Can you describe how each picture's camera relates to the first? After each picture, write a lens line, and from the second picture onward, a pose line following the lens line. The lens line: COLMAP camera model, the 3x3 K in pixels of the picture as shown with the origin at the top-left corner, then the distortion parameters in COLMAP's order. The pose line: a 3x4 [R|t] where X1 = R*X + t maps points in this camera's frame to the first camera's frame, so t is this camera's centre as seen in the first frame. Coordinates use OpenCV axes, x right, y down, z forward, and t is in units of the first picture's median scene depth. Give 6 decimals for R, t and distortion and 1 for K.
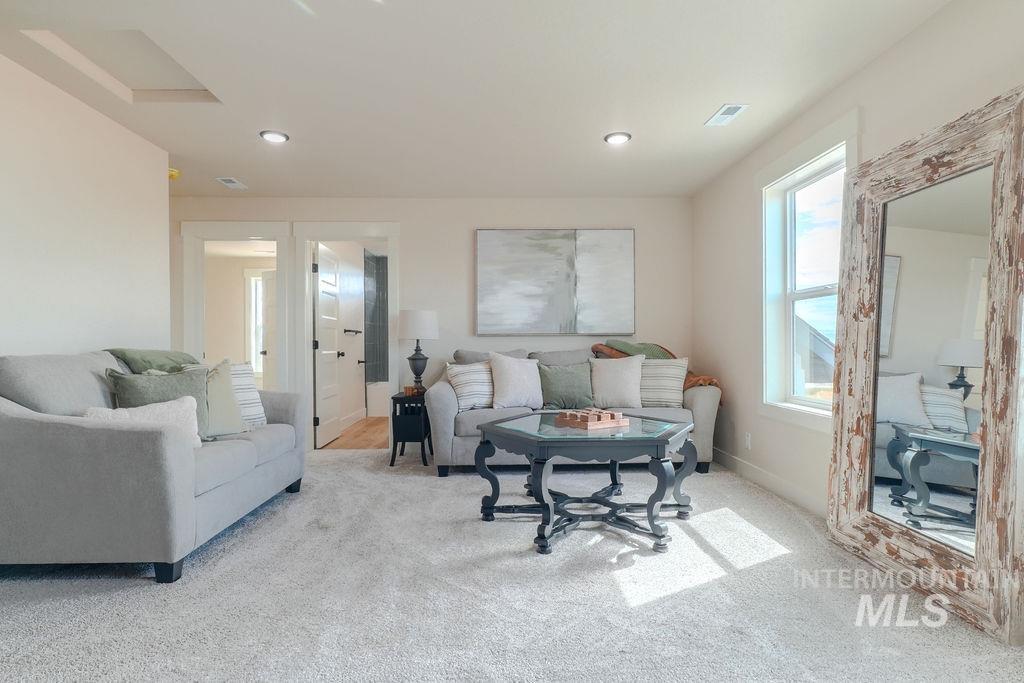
lens RADIAL K [[528.9, 0, 513.3], [0, 528.9, 344.2], [0, 0, 1]] dist [-0.000929, -0.000365]
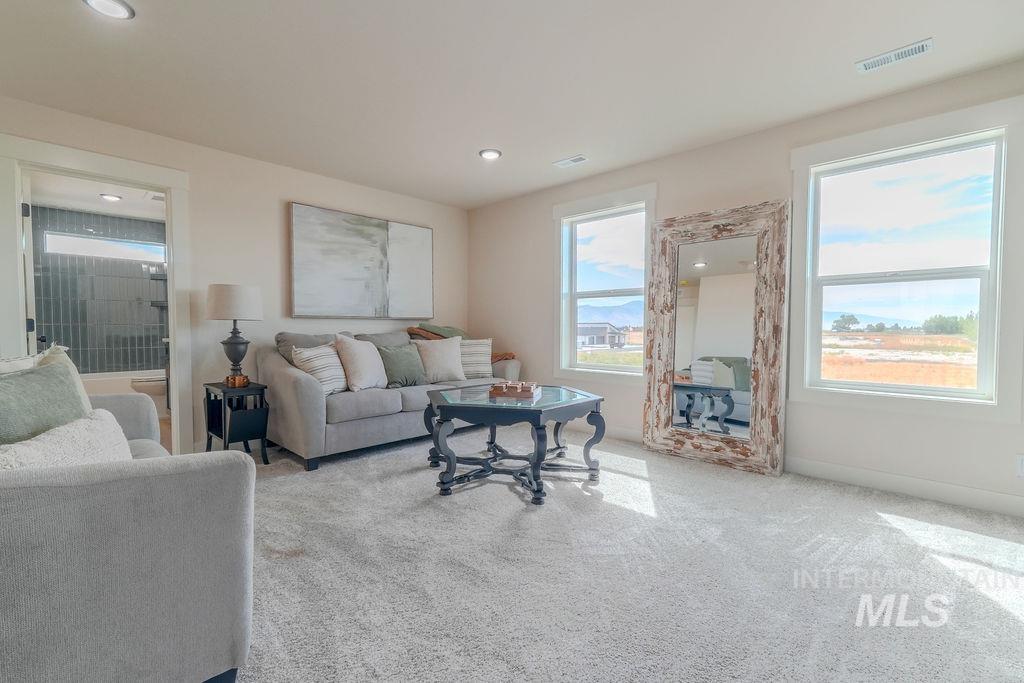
lens RADIAL K [[442.3, 0, 509.2], [0, 442.3, 343.1], [0, 0, 1]] dist [0.002342, 0.000775]
pose [[0.722054, -0.017420, 0.691617, -0.631466], [-0.006312, 0.999475, 0.031763, 0.004560], [-0.691808, -0.027300, 0.721566, 0.323696]]
